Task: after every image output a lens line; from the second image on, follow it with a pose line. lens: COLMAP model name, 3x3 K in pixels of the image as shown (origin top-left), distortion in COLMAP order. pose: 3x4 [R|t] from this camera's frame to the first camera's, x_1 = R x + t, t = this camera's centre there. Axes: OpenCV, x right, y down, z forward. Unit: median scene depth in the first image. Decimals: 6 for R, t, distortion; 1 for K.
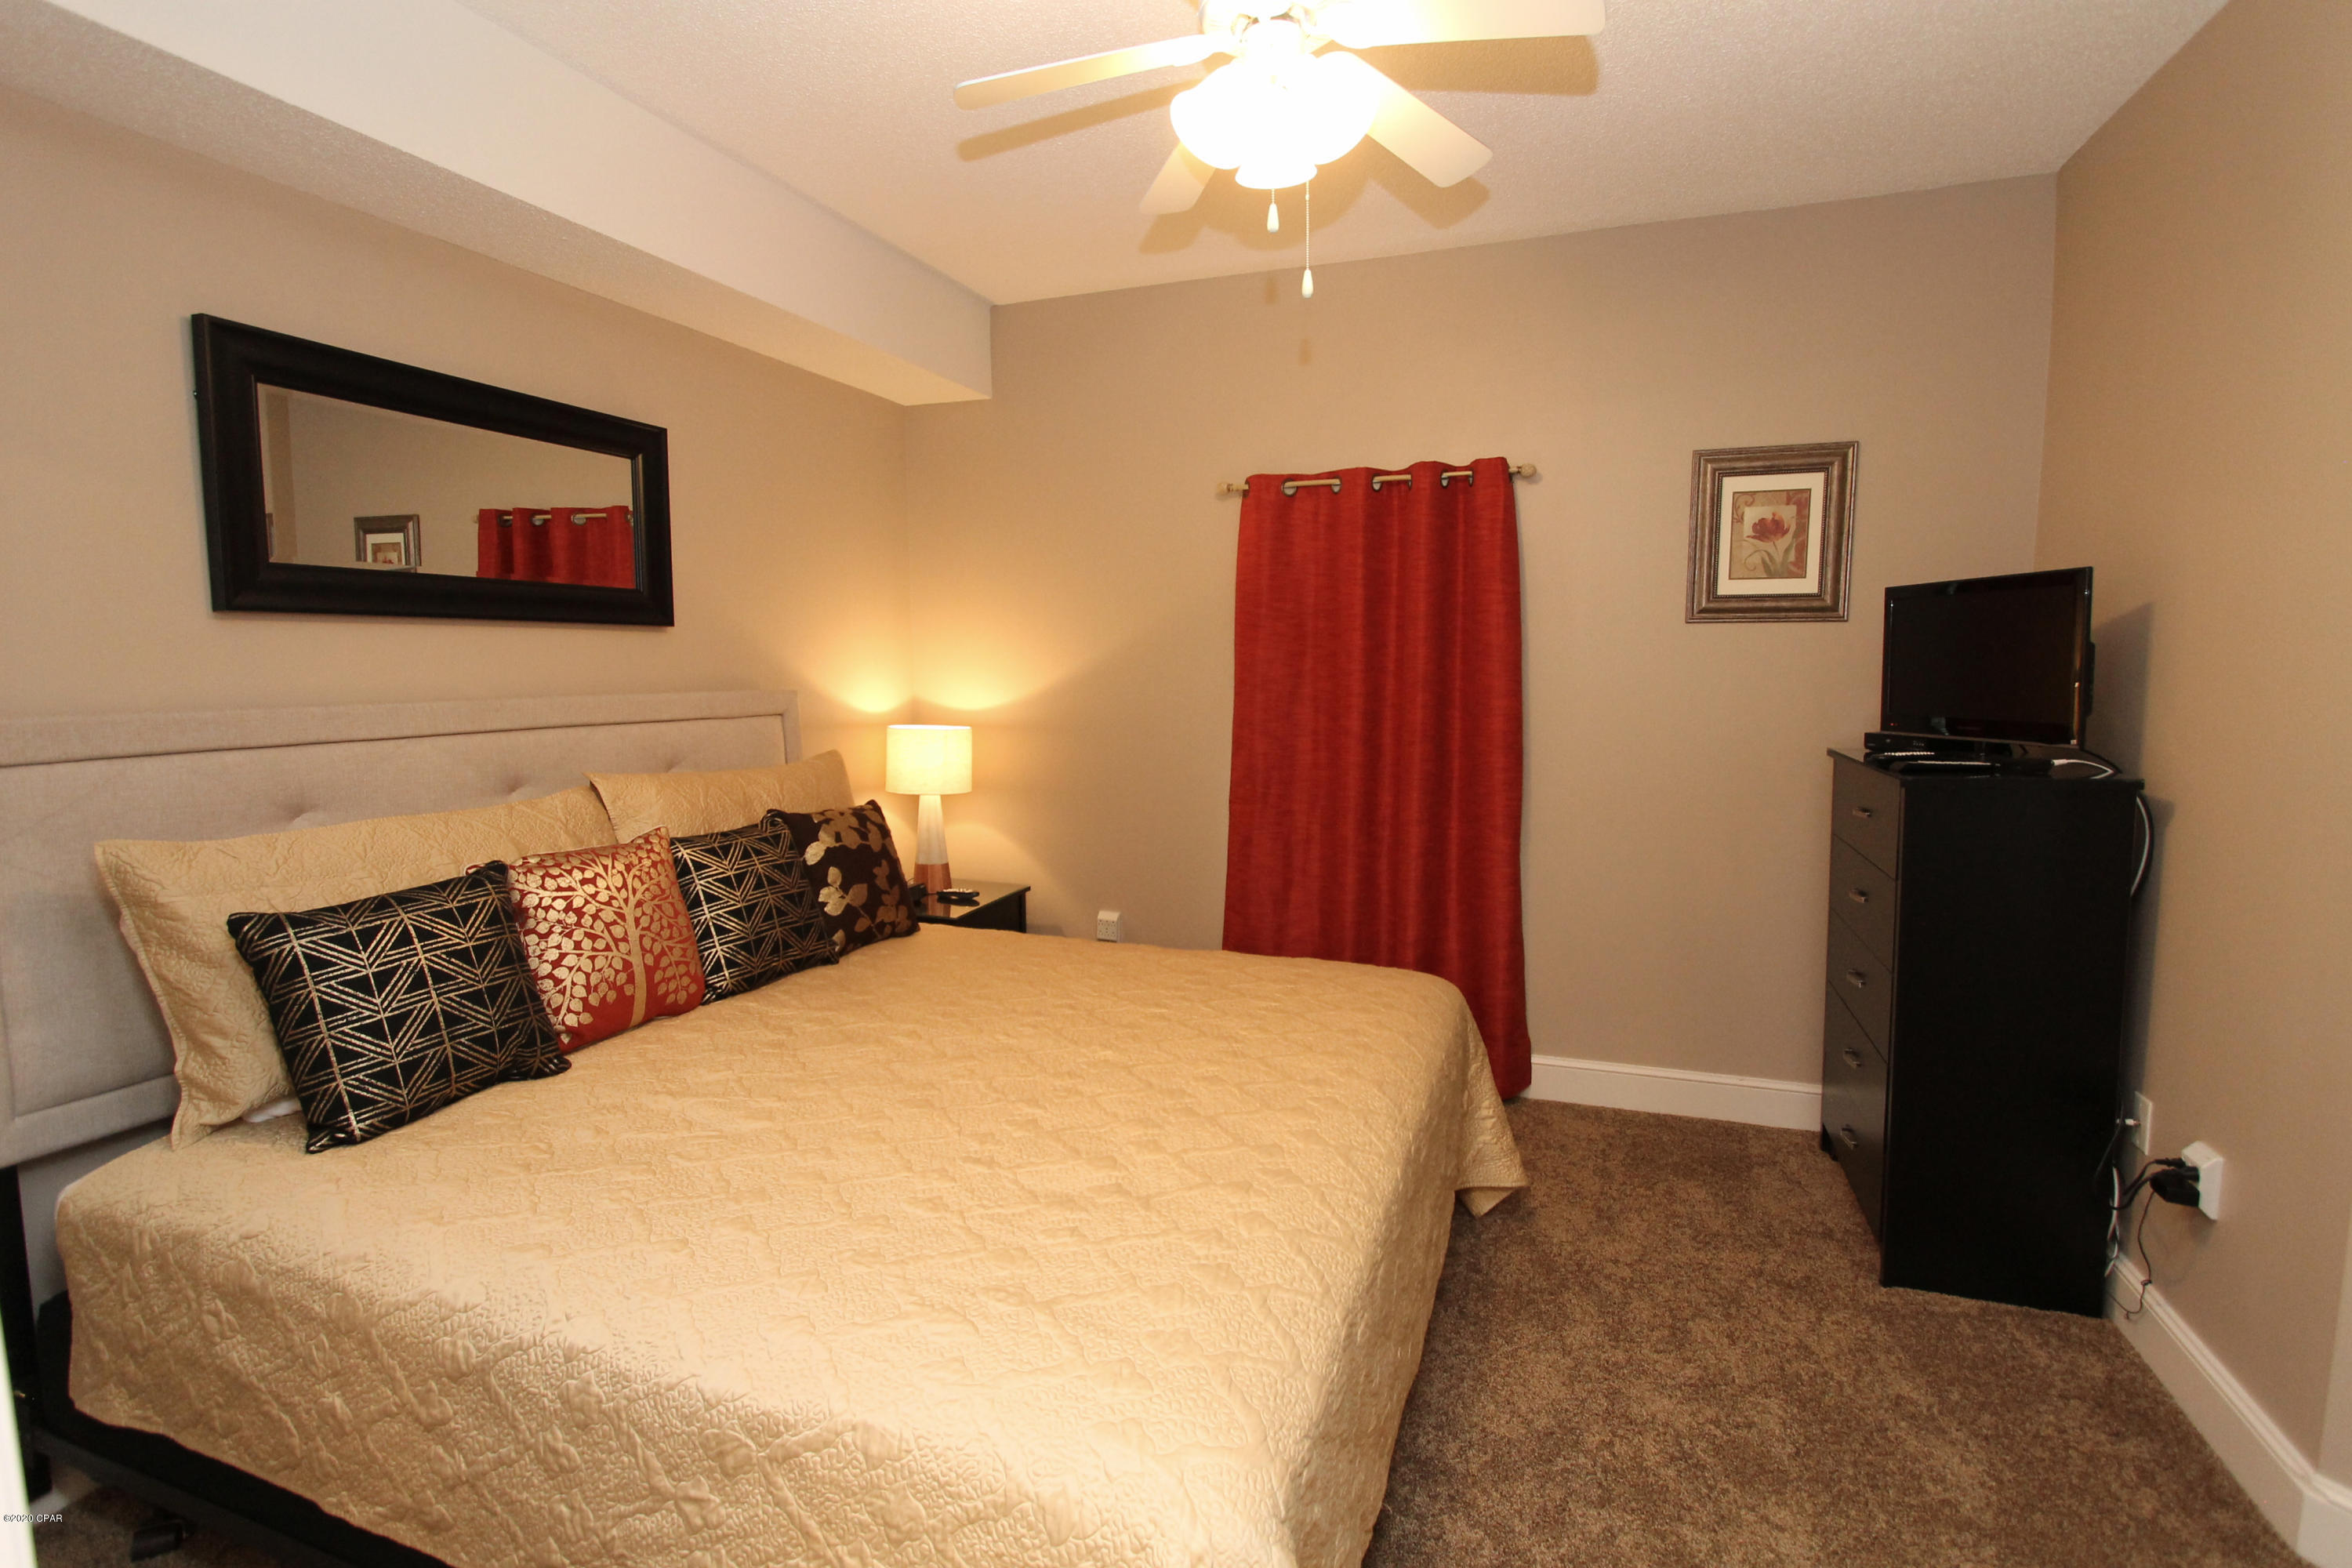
lens RADIAL K [[1170.5, 0, 1175.4], [0, 1170.5, 770.1], [0, 0, 1]] dist [-0.013137, 0.001658]
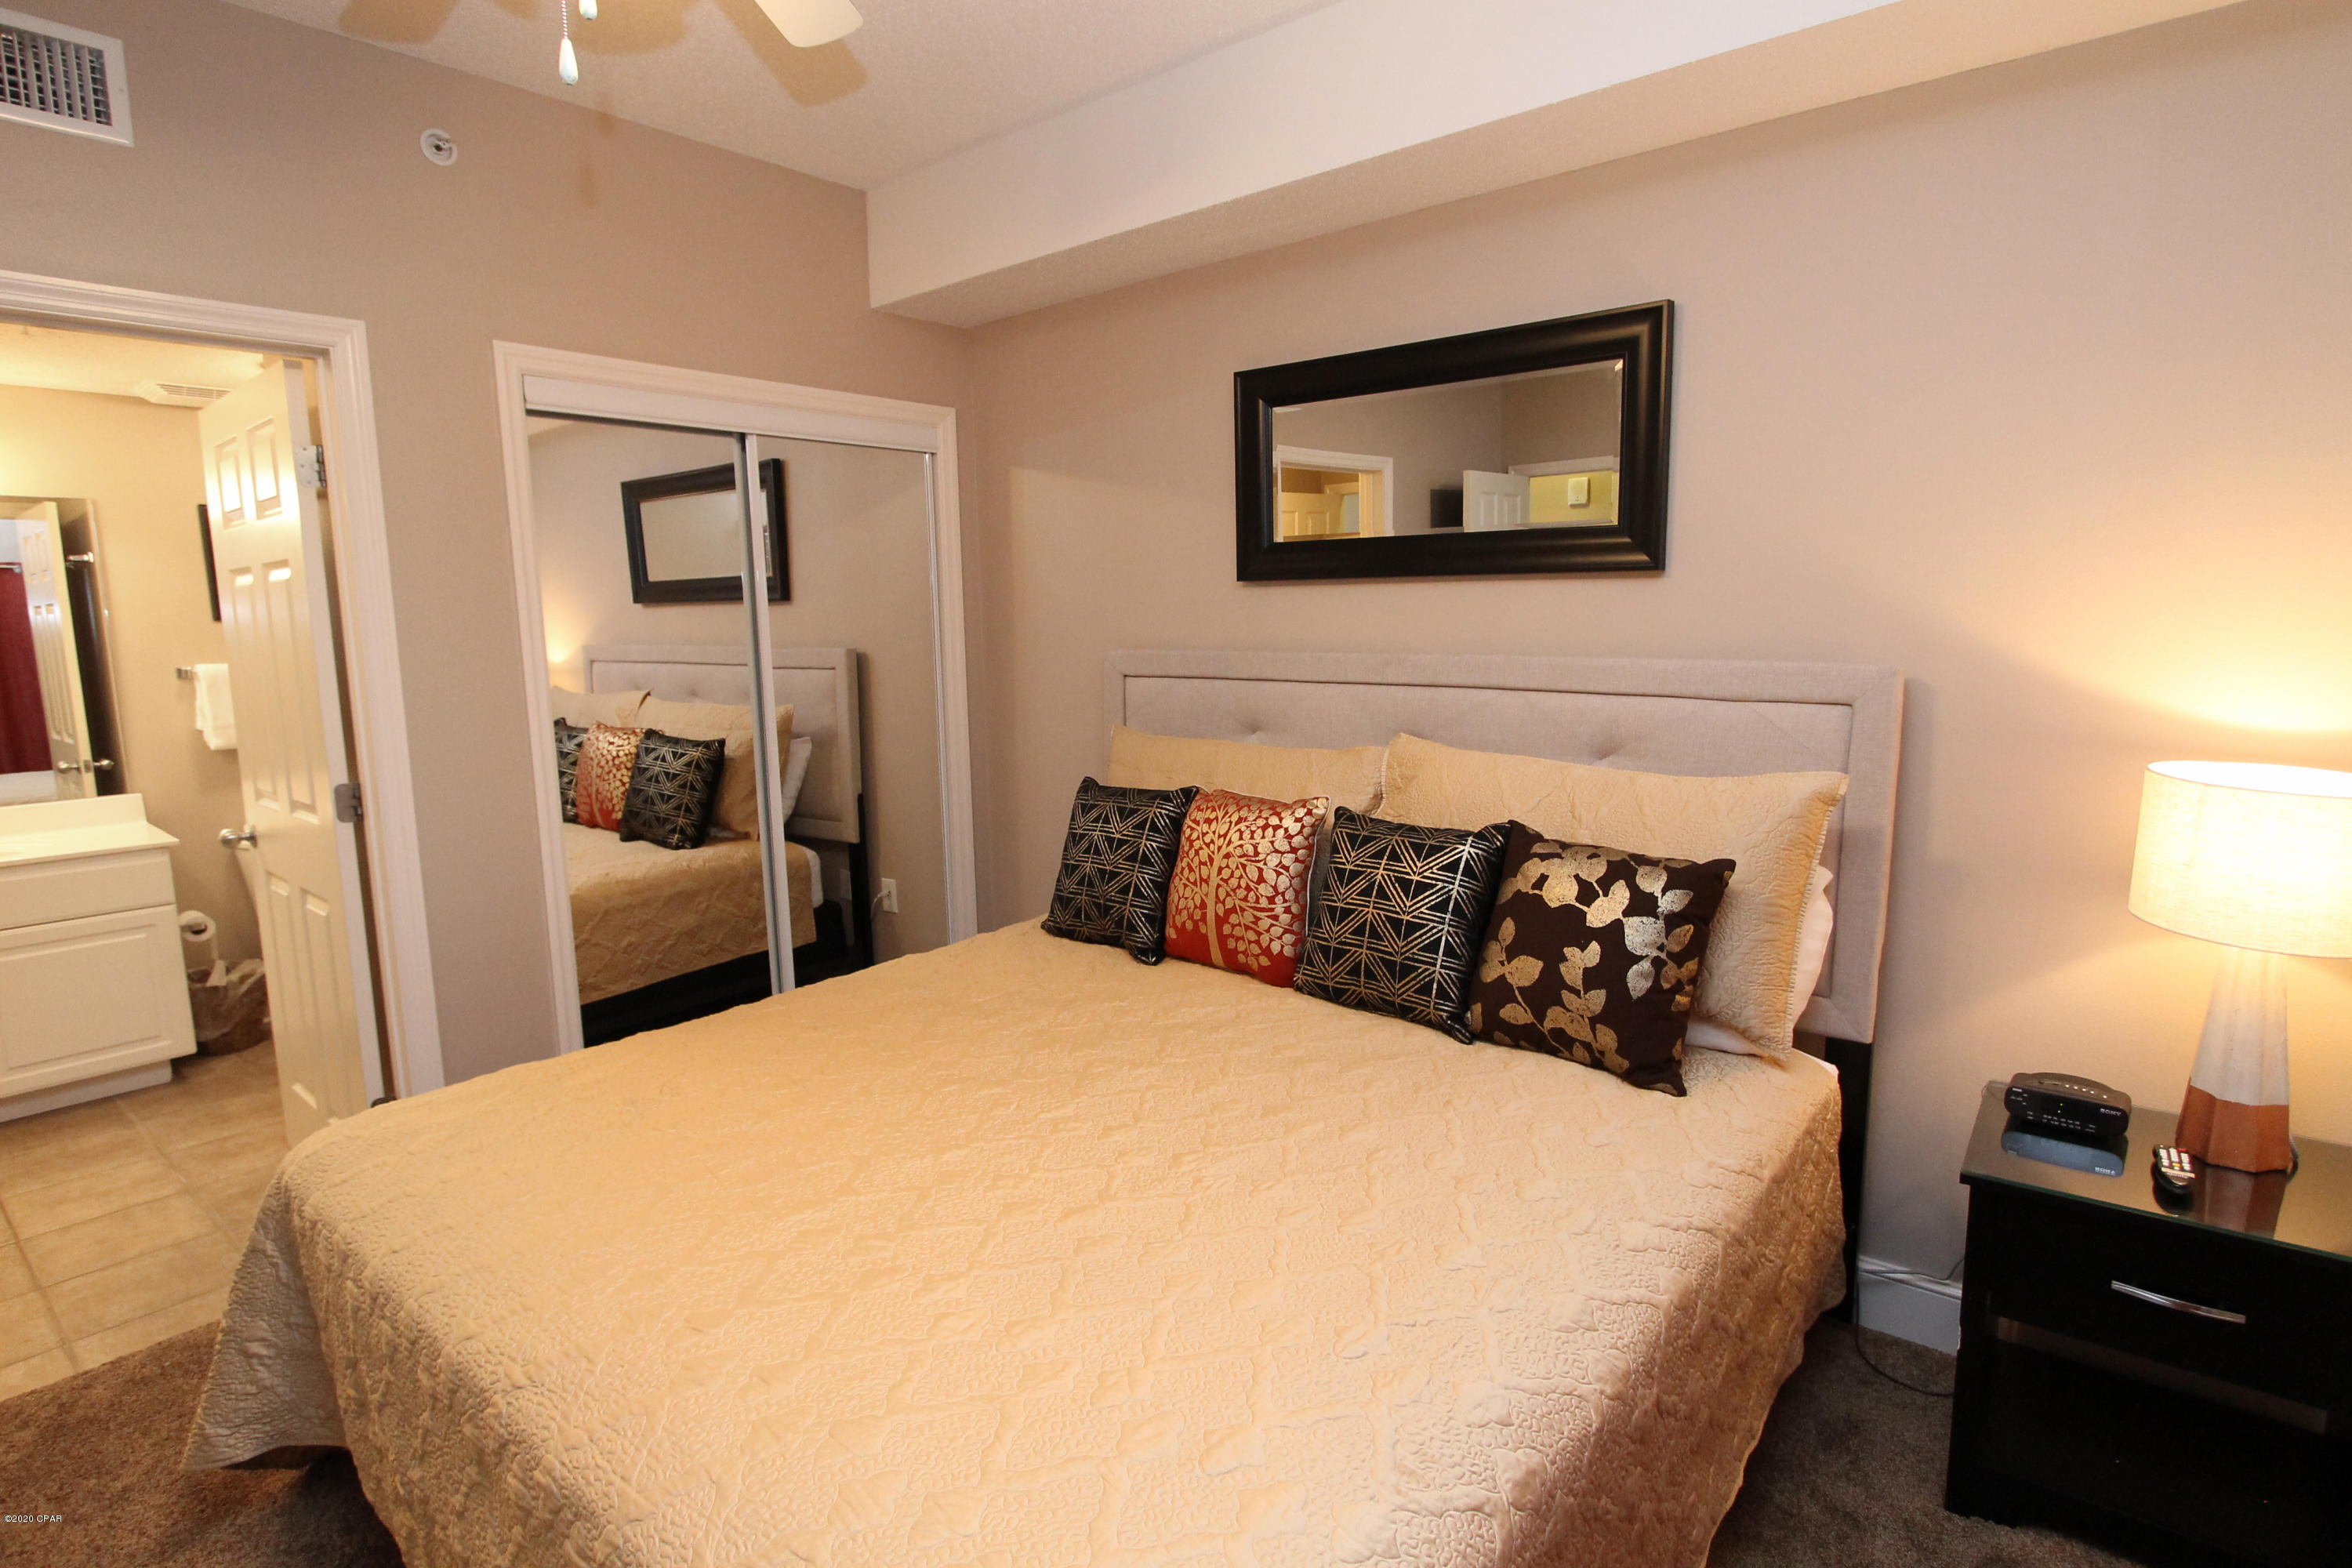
lens RADIAL K [[1185.2, 0, 1176.0], [0, 1185.2, 784.0], [0, 0, 1]] dist [-0.001052, -0.000020]
pose [[-0.337337, 0.142593, -0.930522, 0.525636], [-0.082092, 0.980240, 0.179972, -0.133296], [0.937798, 0.137100, -0.318965, 1.274056]]
